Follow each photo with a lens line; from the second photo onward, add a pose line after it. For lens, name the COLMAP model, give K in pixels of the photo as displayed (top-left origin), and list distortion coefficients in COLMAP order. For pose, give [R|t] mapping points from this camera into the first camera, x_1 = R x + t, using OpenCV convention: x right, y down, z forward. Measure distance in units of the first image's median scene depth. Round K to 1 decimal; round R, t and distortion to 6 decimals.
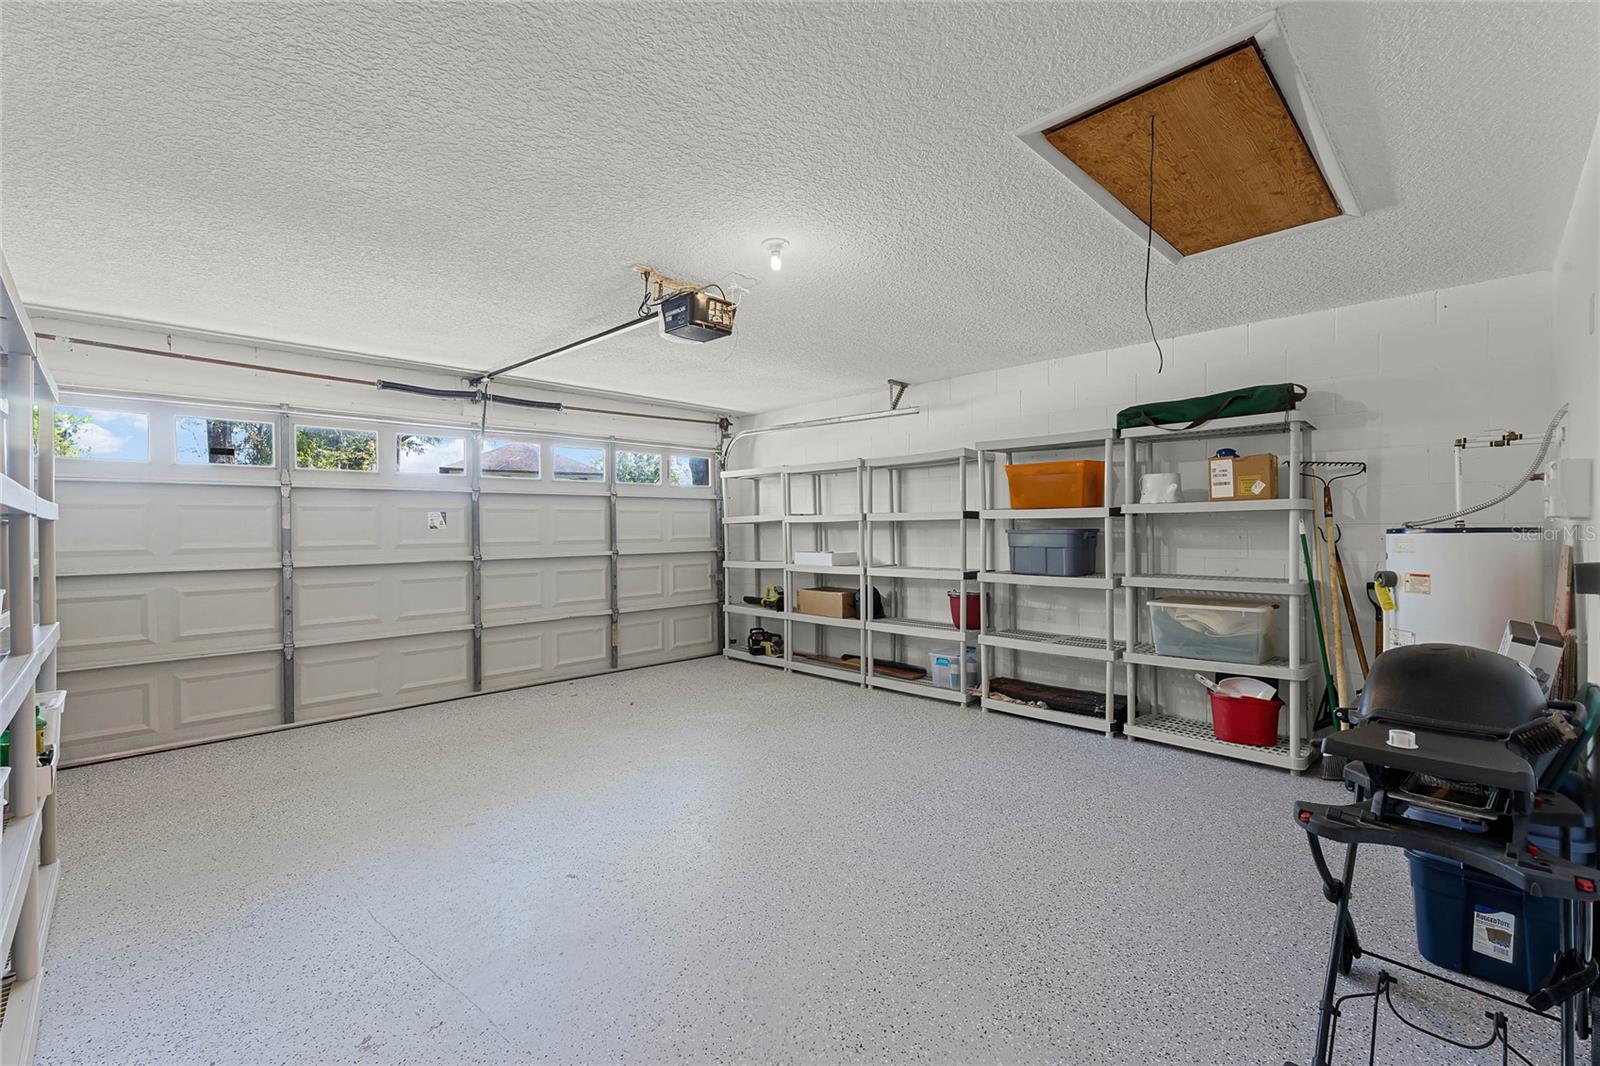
lens RADIAL K [[688.2, 0, 800.0], [0, 688.2, 533.0], [0, 0, 1]] dist [0.010408, -0.000102]
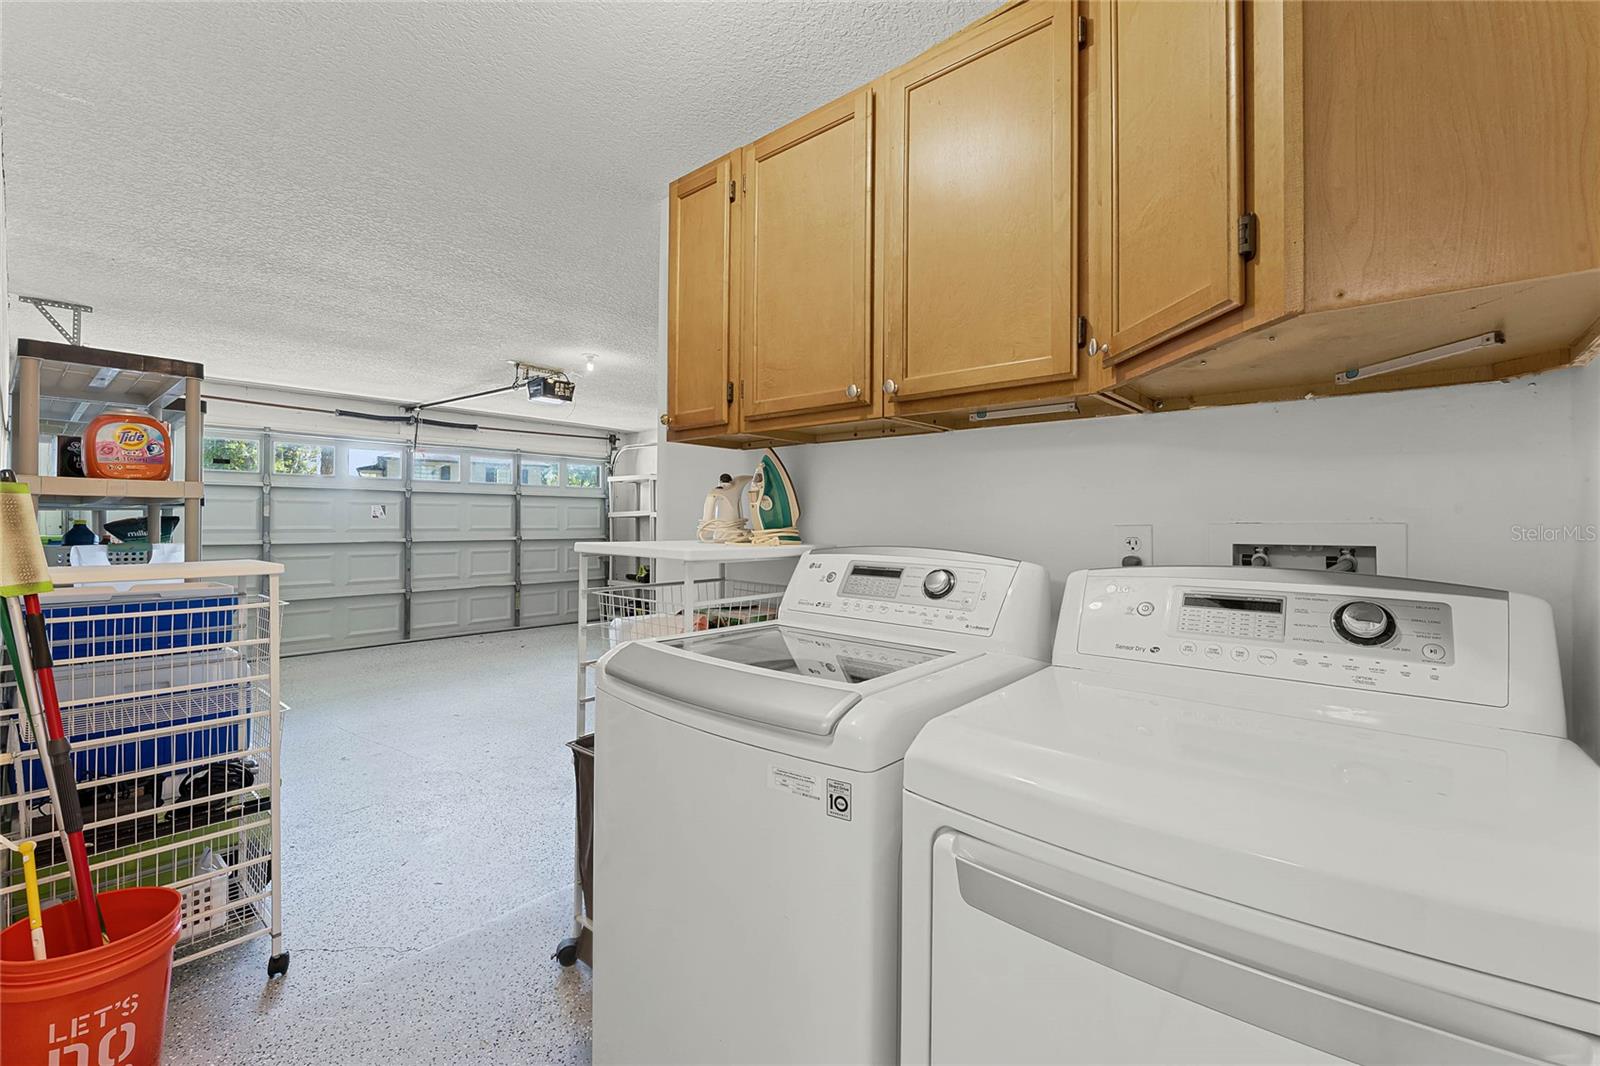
lens RADIAL K [[681.5, 0, 806.0], [0, 681.5, 519.1], [0, 0, 1]] dist [0.001069, 0.000141]
pose [[0.996467, 0.014360, 0.082743, 0.179060], [-0.013371, 0.999833, -0.012496, 0.001584], [-0.082908, 0.011345, 0.996493, -0.360036]]
